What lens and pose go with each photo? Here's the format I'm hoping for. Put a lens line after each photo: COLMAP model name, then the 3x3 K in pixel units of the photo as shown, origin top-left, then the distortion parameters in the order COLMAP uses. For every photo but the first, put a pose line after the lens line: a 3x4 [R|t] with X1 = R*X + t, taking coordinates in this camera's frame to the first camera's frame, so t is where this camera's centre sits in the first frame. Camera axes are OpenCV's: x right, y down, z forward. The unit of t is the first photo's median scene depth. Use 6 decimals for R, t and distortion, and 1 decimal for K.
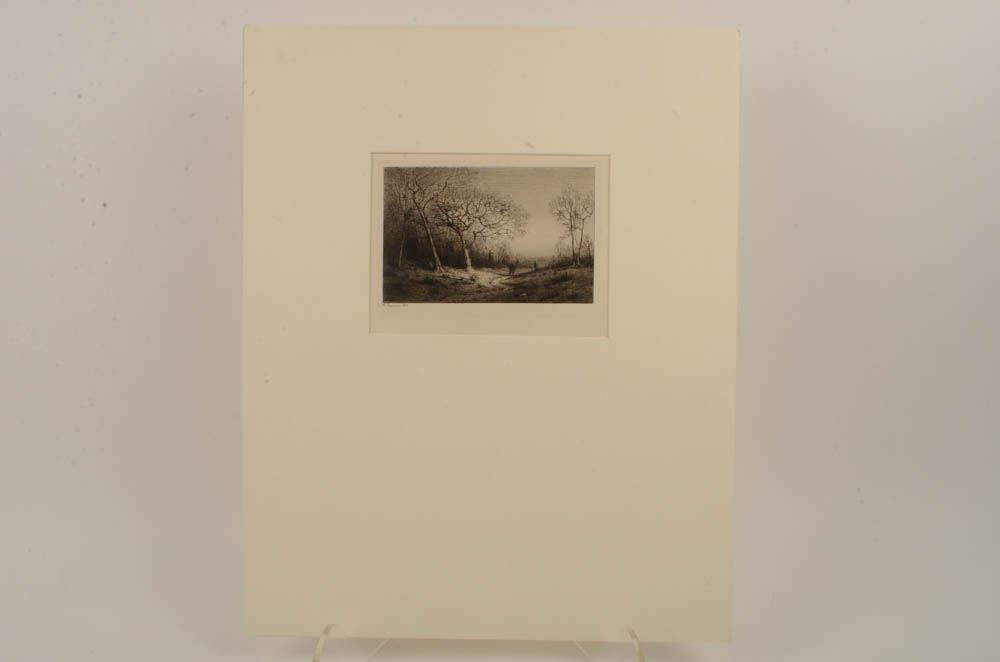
lens RADIAL K [[951.9, 0, 498.6], [0, 951.9, 329.6], [0, 0, 1]] dist [-0.023566, 0.000000]
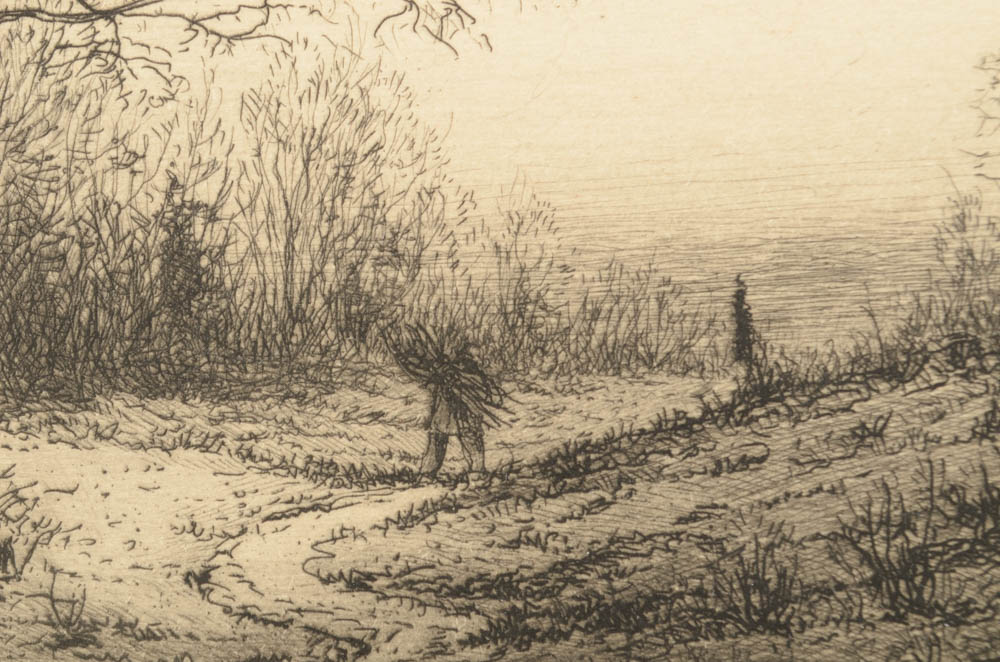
lens RADIAL K [[2292.9, 0, 501.0], [0, 2292.9, 332.9], [0, 0, 1]] dist [0.021695, 0.000000]
pose [[0.998324, -0.051601, -0.026217, 0.022976], [0.050448, 0.997805, -0.042892, -0.060393], [0.028373, 0.041497, 0.998736, 0.805064]]
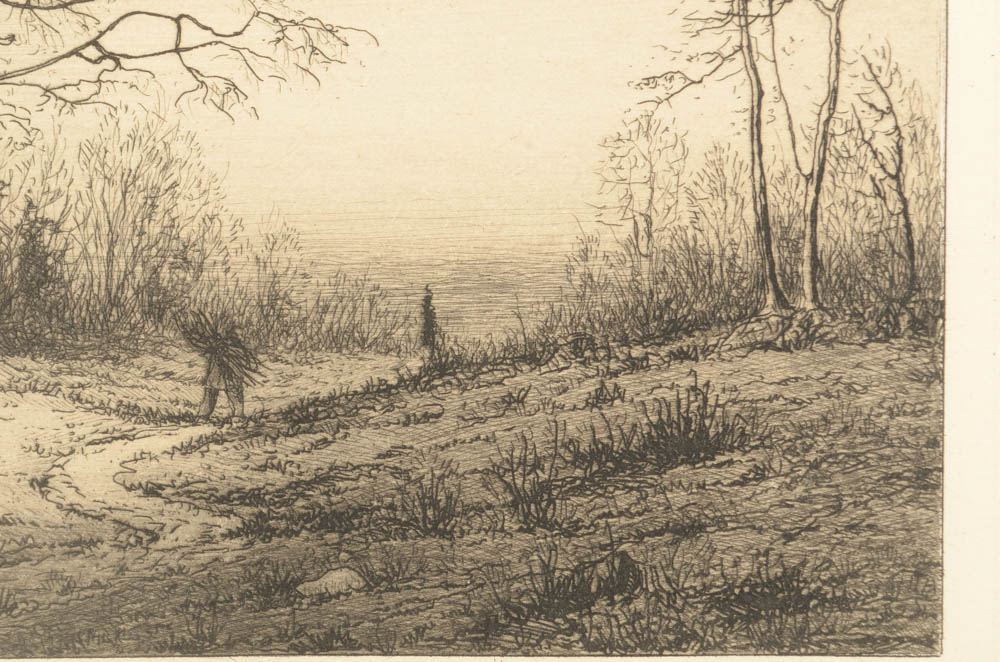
lens RADIAL K [[2292.9, 0, 501.4], [0, 2292.9, 331.8], [0, 0, 1]] dist [0.021695, 0.000000]
pose [[0.999469, -0.011202, -0.030605, 0.055708], [0.011722, 0.999789, 0.016868, -0.071636], [0.030410, -0.017218, 0.999389, 0.724377]]
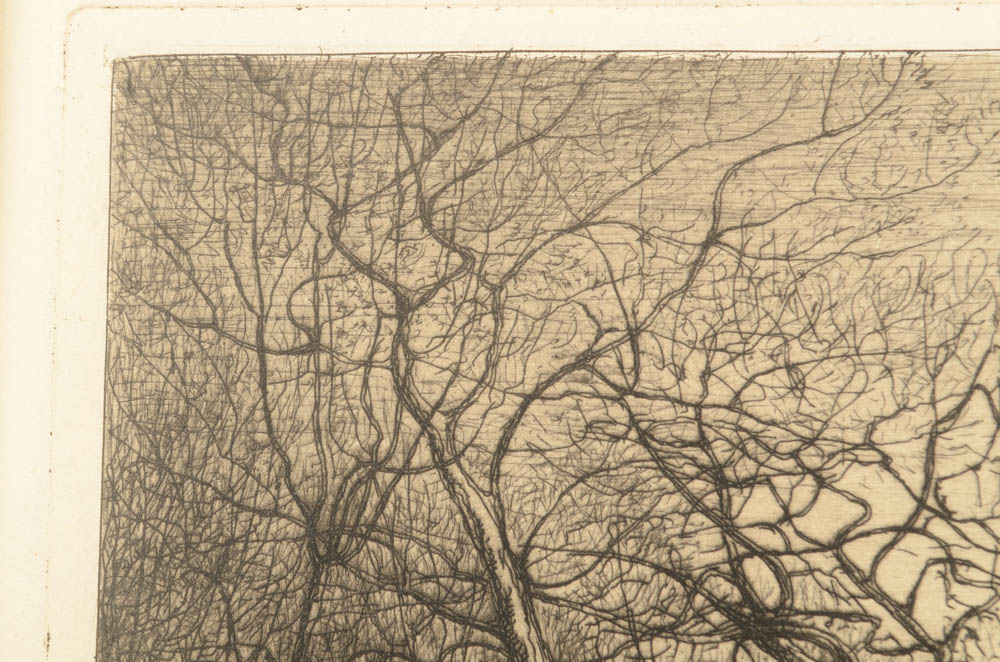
lens RADIAL K [[2292.9, 0, 499.6], [0, 2292.9, 330.0], [0, 0, 1]] dist [0.021695, 0.000000]
pose [[0.998610, 0.001466, -0.052684, -0.065598], [-0.006075, 0.996152, -0.087432, -0.119692], [0.052353, 0.087630, 0.994776, 0.756111]]
